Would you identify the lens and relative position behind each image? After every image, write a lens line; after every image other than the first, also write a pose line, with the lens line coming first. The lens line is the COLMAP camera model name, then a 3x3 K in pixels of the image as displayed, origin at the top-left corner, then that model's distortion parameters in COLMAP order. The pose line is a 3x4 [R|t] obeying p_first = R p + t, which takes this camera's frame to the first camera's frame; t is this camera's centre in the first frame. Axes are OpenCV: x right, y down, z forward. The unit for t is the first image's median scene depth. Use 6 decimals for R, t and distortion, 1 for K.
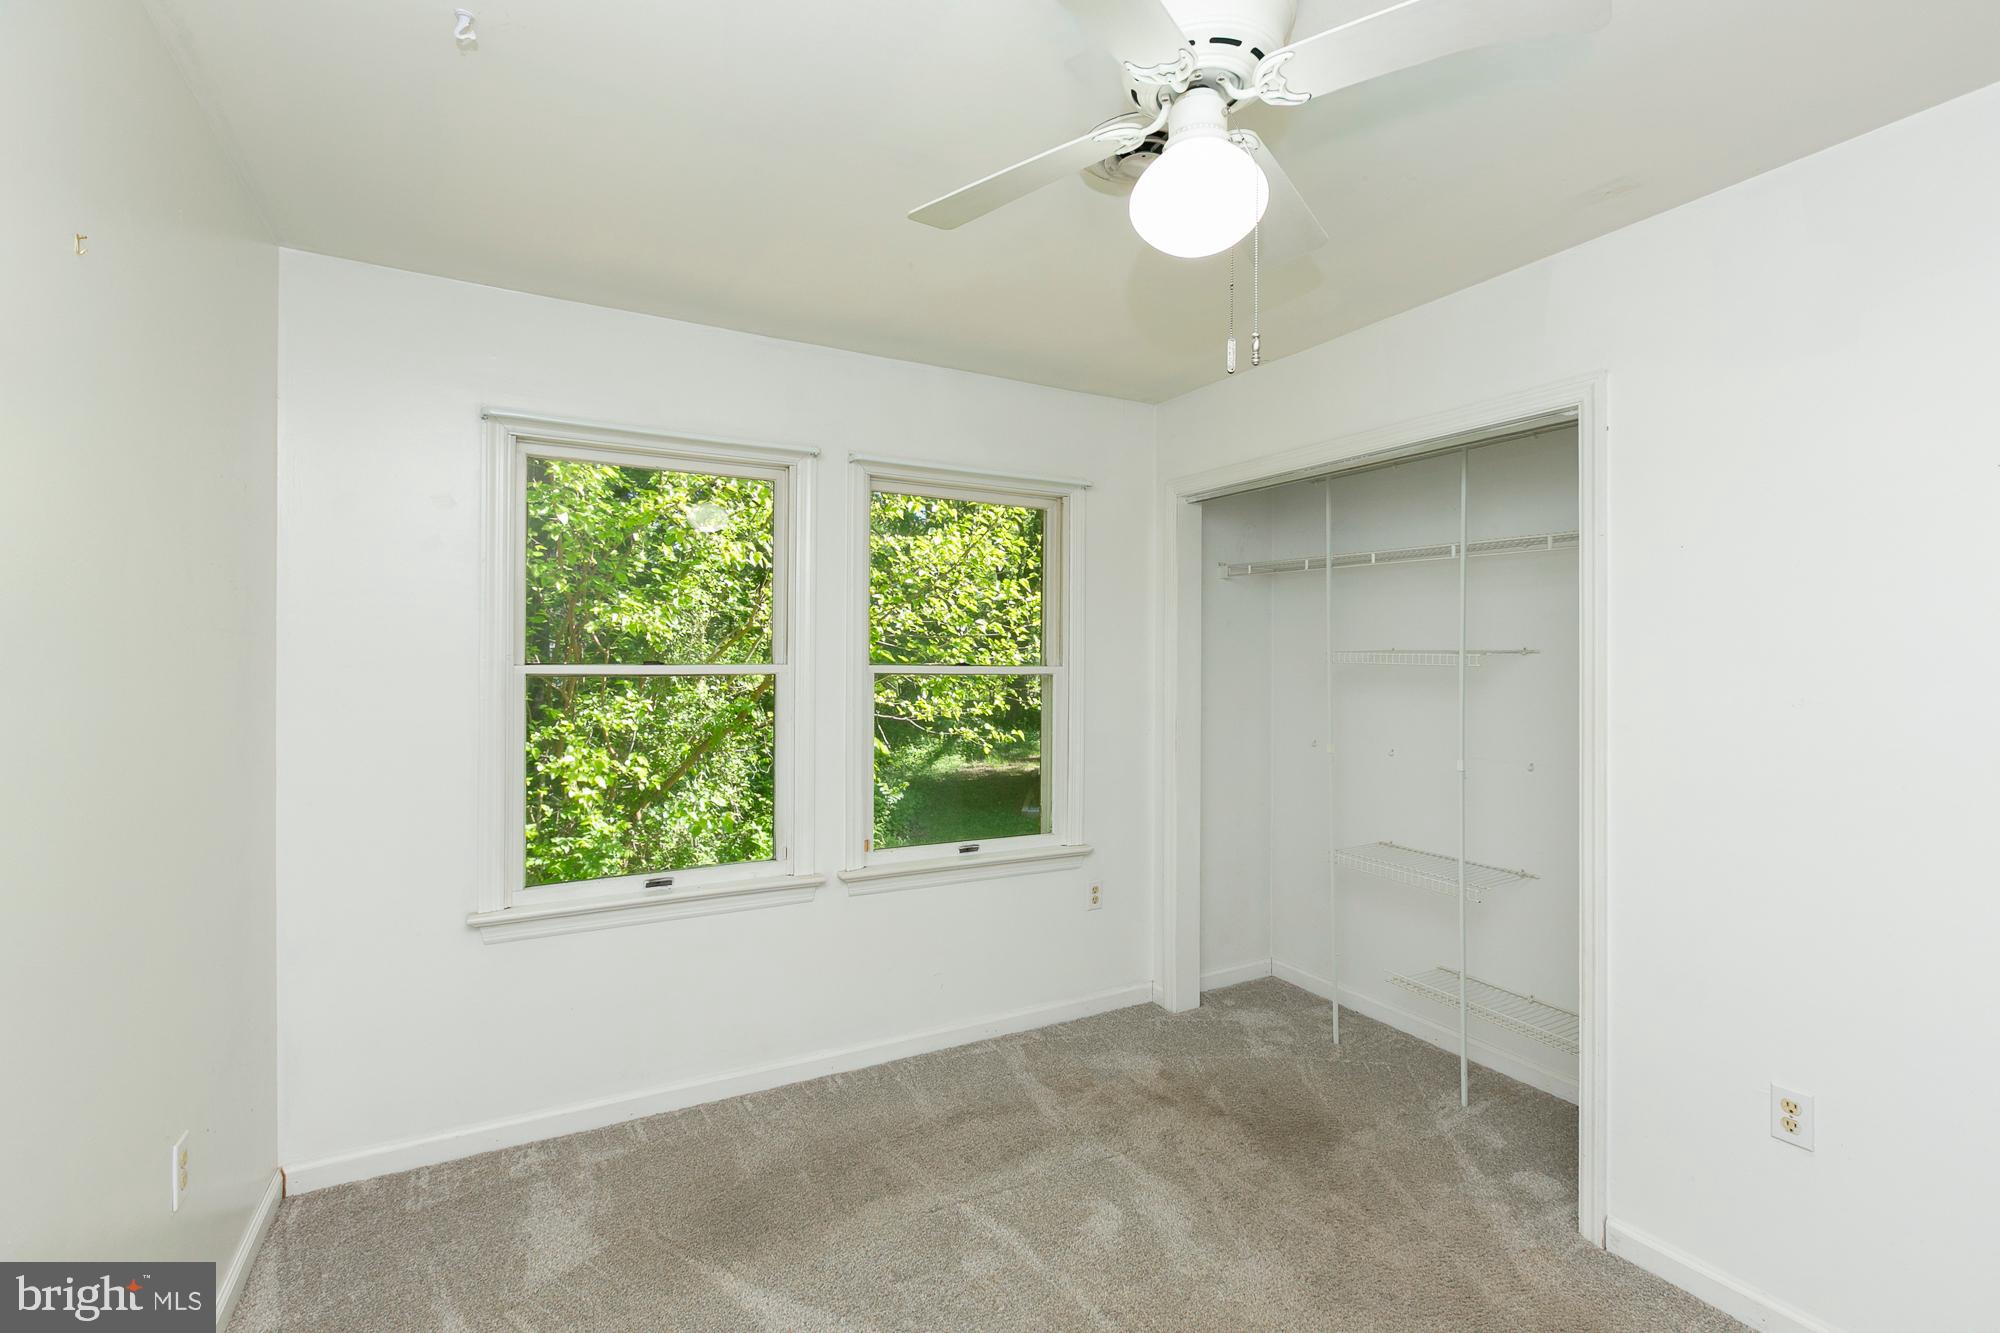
lens RADIAL K [[904.5, 0, 1002.4], [0, 904.5, 652.8], [0, 0, 1]] dist [0.003743, 0.000016]
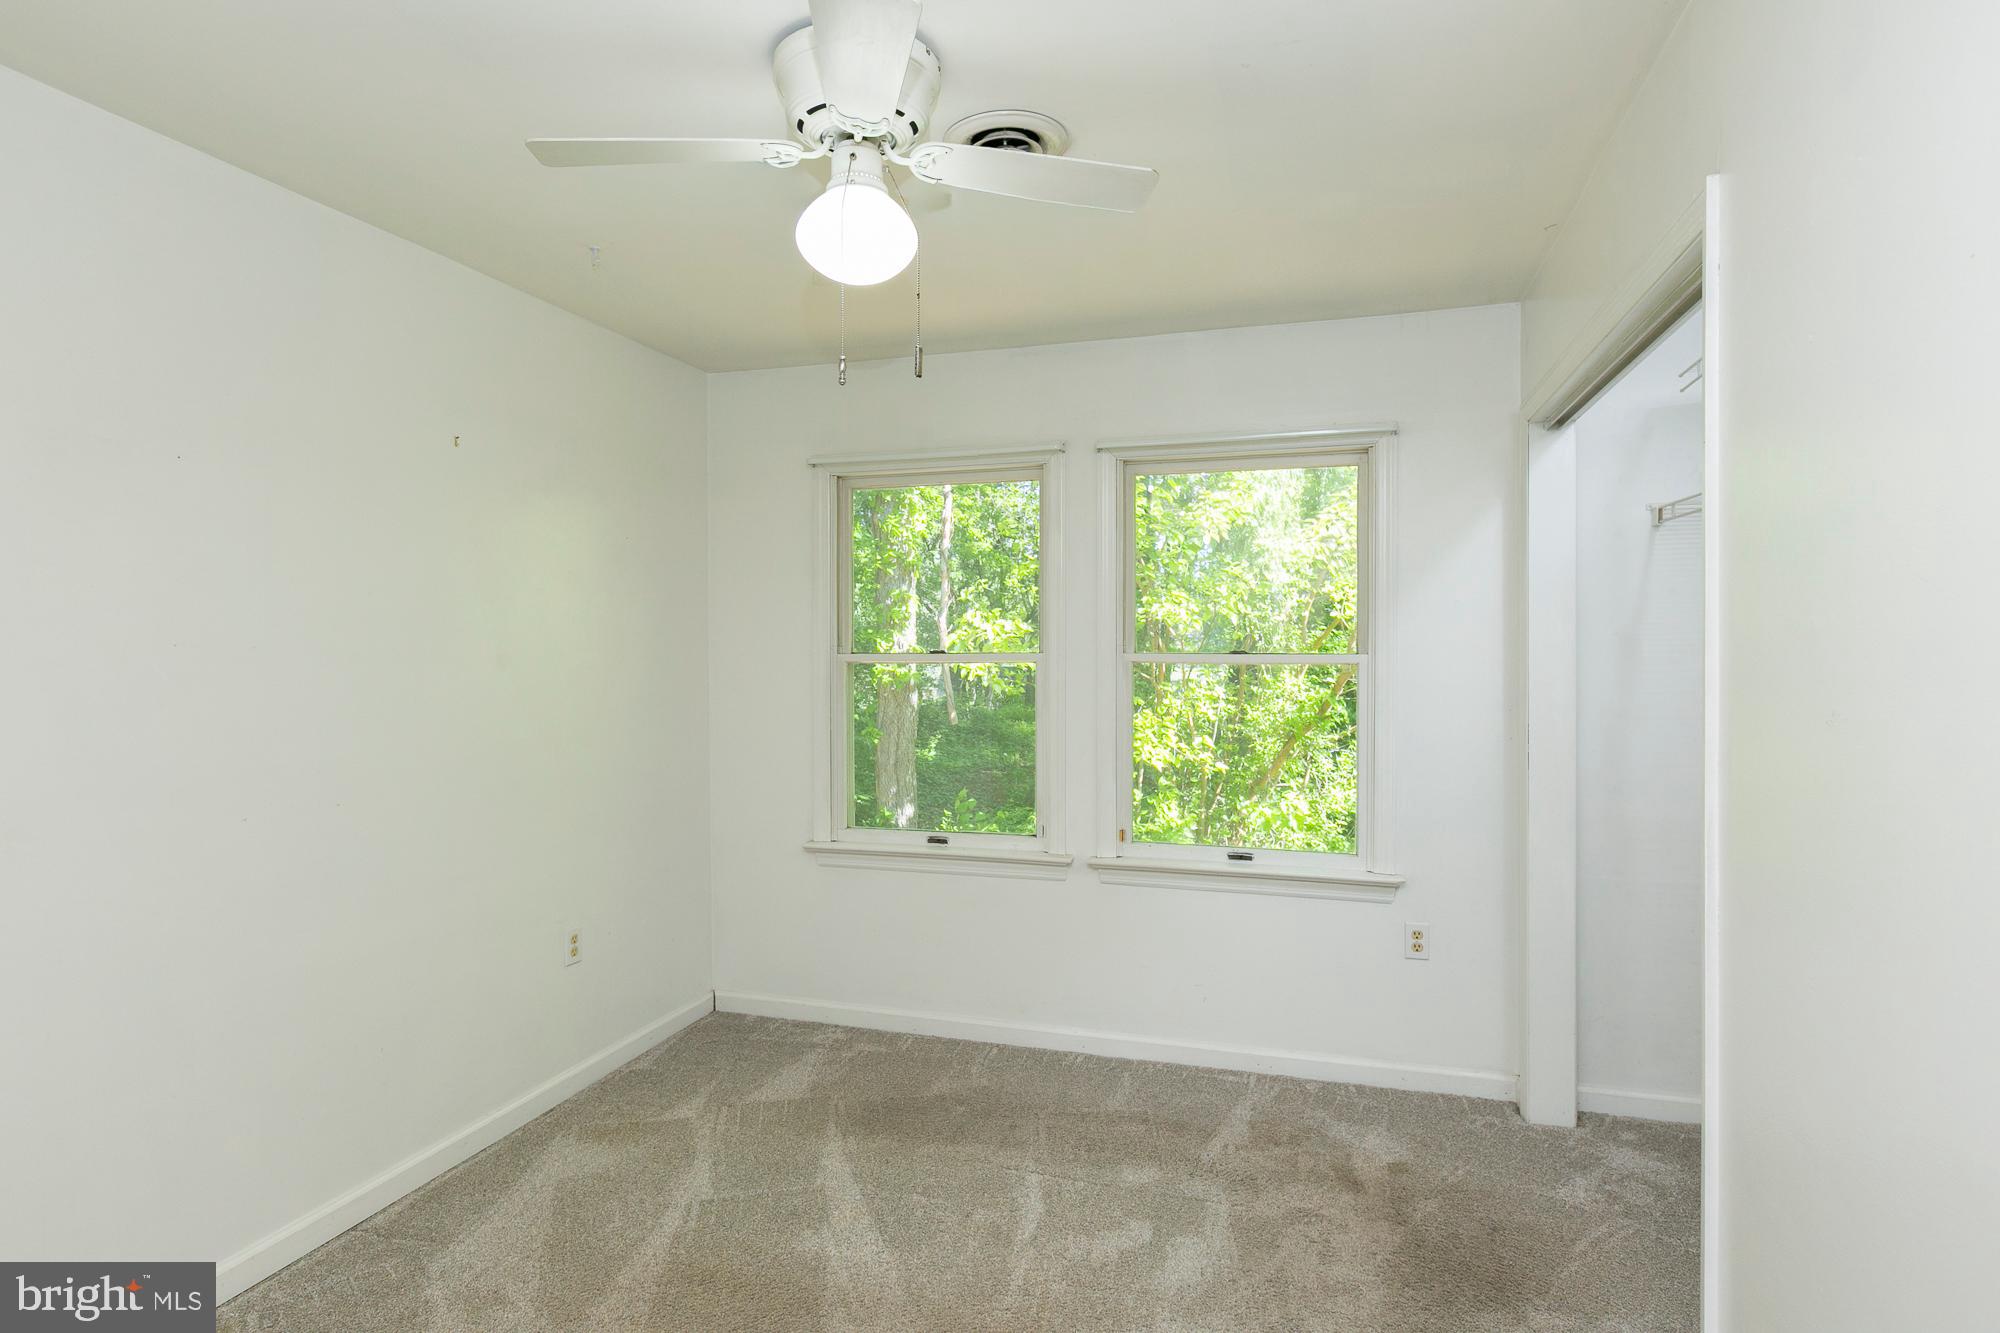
lens RADIAL K [[1061.6, 0, 993.2], [0, 1061.6, 642.2], [0, 0, 1]] dist [0.001373, 0.001751]
pose [[0.689360, -0.009281, -0.724360, 0.661927], [0.010638, 0.999940, -0.002688, 0.003496], [0.724341, -0.005853, 0.689417, 0.109233]]
